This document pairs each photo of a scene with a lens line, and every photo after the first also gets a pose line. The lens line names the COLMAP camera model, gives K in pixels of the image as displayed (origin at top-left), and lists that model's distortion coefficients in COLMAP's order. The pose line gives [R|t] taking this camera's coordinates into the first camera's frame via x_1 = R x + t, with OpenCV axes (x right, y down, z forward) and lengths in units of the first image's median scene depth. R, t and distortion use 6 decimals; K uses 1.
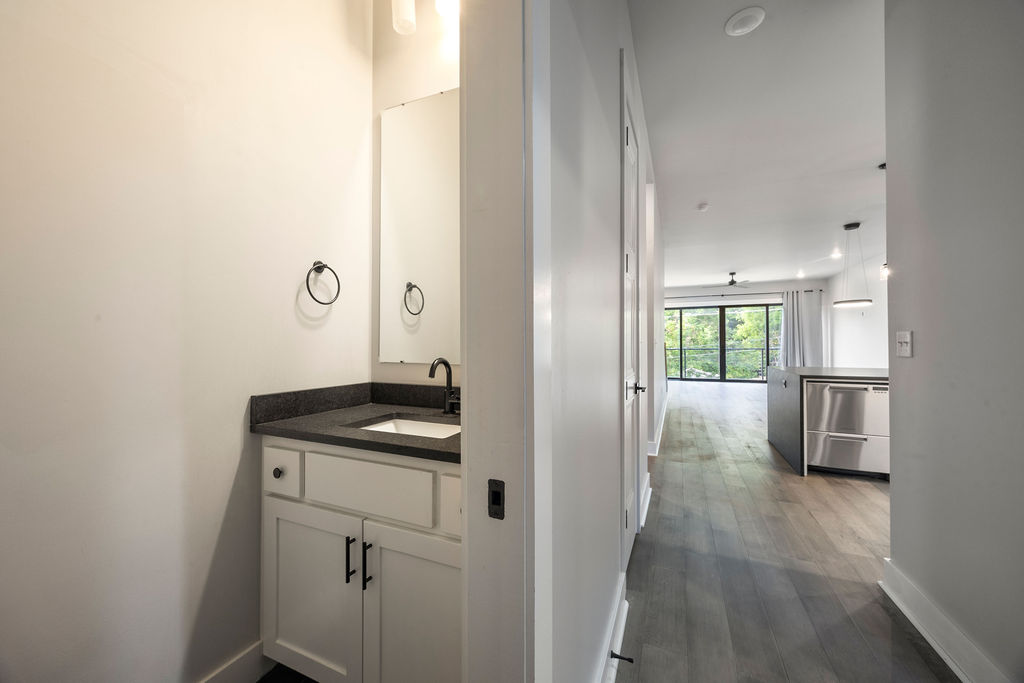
lens RADIAL K [[388.0, 0, 503.8], [0, 388.0, 343.3], [0, 0, 1]] dist [0.001065, 0.000137]
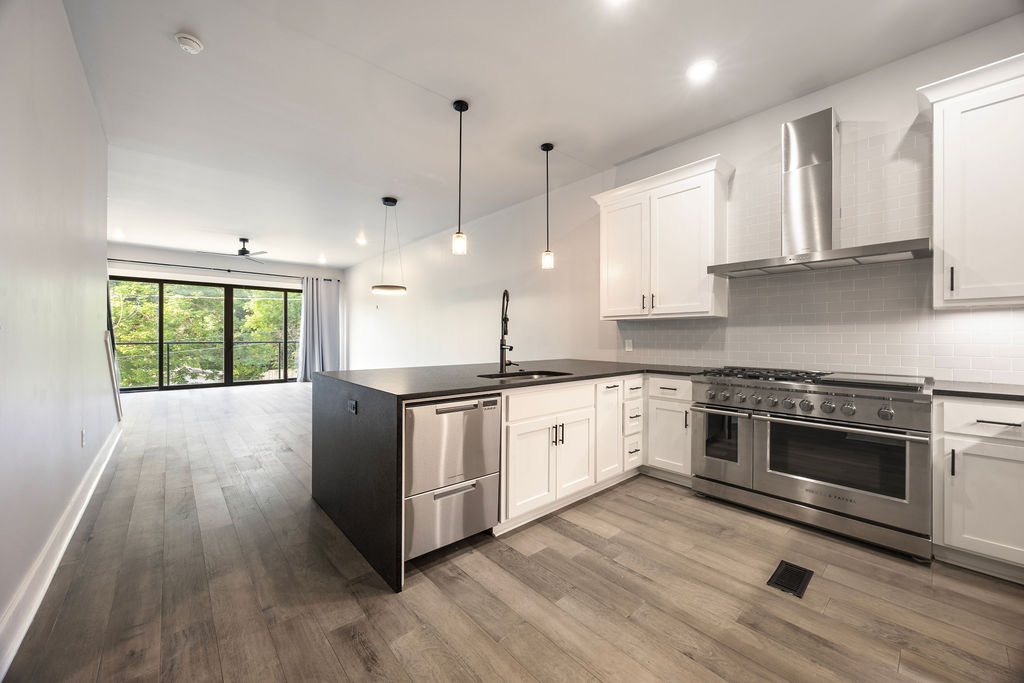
lens RADIAL K [[387.2, 0, 510.1], [0, 387.2, 337.8], [0, 0, 1]] dist [0.000451, 0.000095]
pose [[0.414393, 0.003091, 0.910093, 0.116436], [-0.007165, 0.999974, -0.000134, 0.002058], [-0.910070, -0.006465, 0.414405, 0.210025]]
